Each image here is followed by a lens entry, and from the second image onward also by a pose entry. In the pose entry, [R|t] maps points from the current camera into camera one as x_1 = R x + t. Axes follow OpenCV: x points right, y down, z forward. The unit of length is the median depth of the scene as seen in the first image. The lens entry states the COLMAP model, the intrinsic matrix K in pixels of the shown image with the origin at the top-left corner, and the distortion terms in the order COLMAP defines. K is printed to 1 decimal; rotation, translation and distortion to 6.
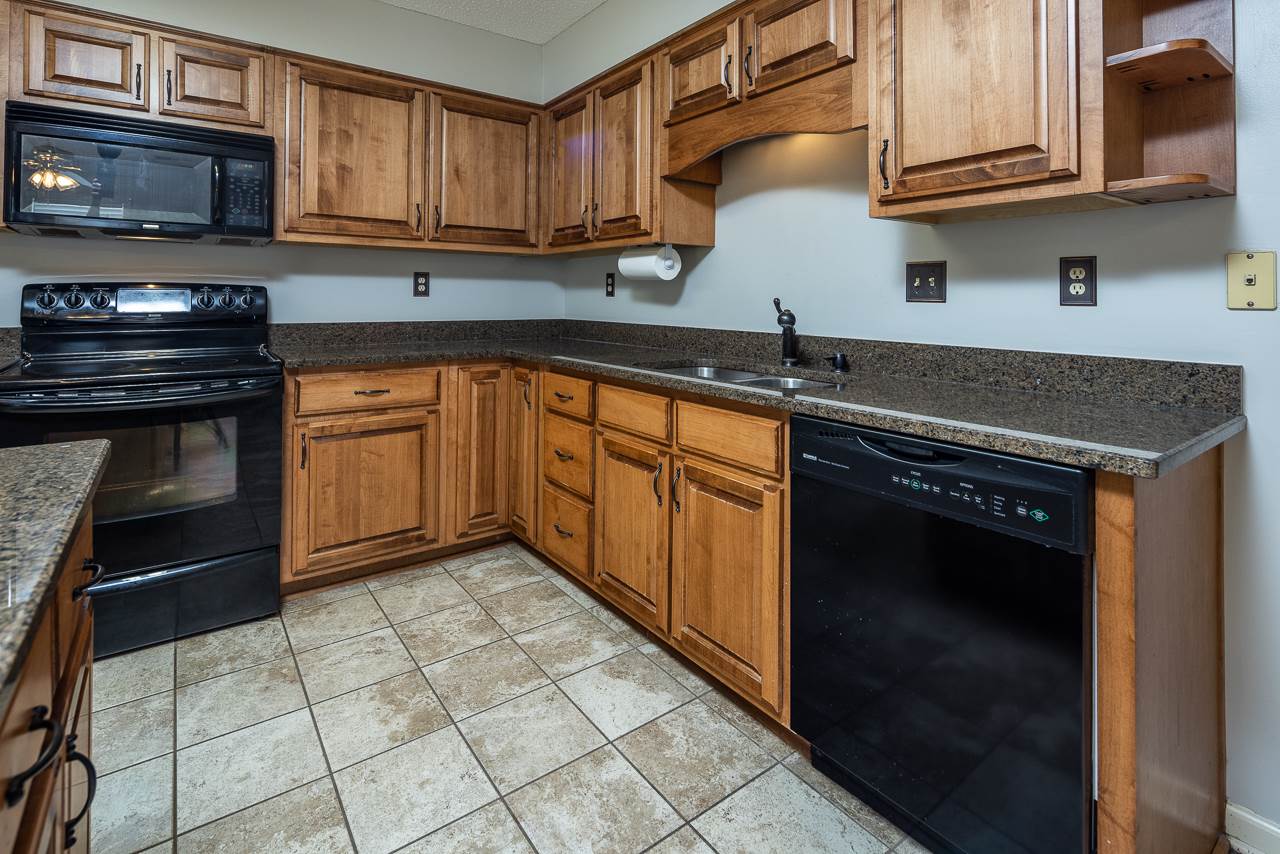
lens RADIAL K [[619.0, 0, 627.2], [0, 619.0, 315.9], [0, 0, 1]] dist [0.000123, -0.001156]
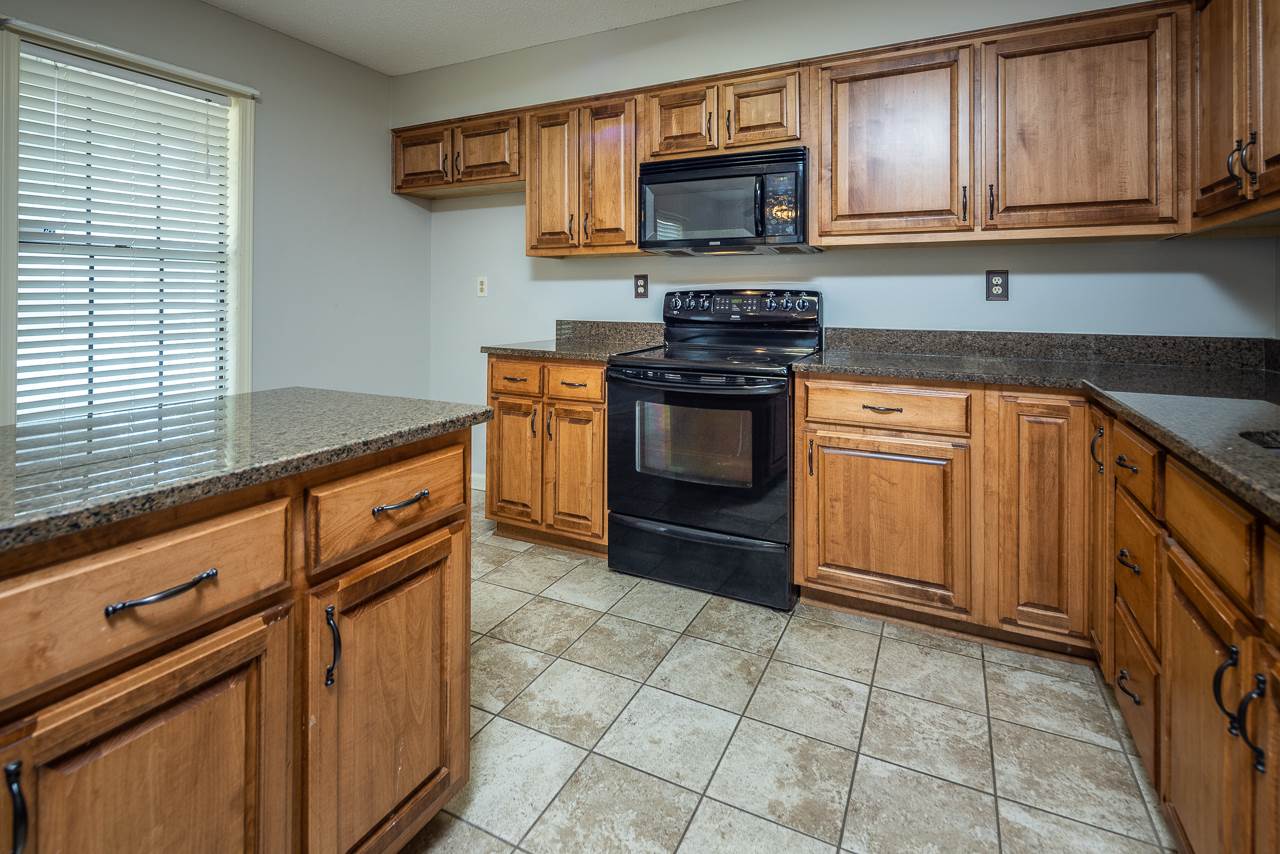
lens RADIAL K [[610.1, 0, 638.2], [0, 610.1, 305.0], [0, 0, 1]] dist [-0.002387, -0.001403]
pose [[0.453615, 0.005108, -0.891183, 0.201800], [-0.027600, 0.999584, -0.008319, -0.007908], [0.890770, 0.028370, 0.453567, 0.290103]]
